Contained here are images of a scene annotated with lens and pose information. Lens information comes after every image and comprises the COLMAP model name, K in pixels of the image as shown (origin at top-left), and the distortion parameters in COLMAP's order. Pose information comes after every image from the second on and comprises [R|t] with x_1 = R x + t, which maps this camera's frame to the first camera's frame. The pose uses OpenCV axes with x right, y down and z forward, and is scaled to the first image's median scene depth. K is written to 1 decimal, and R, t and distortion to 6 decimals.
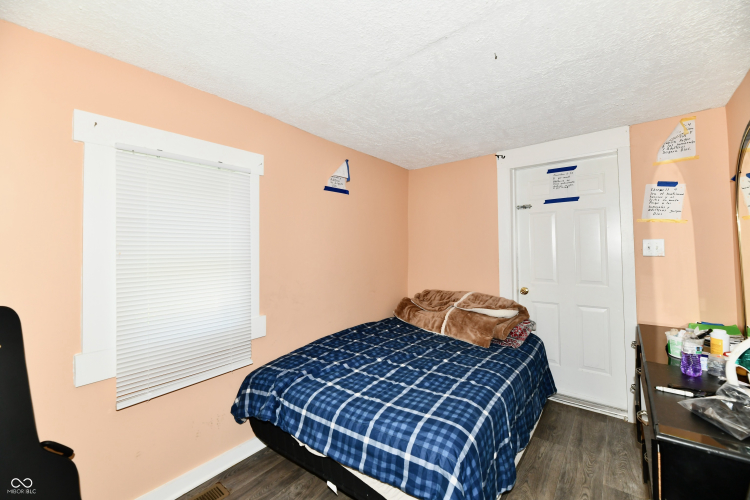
lens RADIAL K [[308.5, 0, 374.5], [0, 308.5, 251.7], [0, 0, 1]] dist [-0.004649, -0.002228]
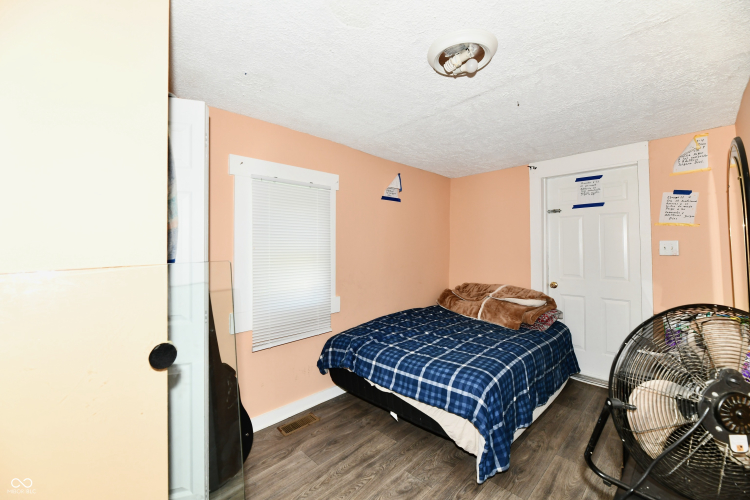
lens RADIAL K [[308.5, 0, 376.9], [0, 308.5, 245.6], [0, 0, 1]] dist [-0.004649, -0.002228]
pose [[0.992815, 0.008531, -0.119359, -0.036077], [-0.010151, 0.999864, -0.012967, 0.004329], [0.119232, 0.014086, 0.992767, -0.273525]]
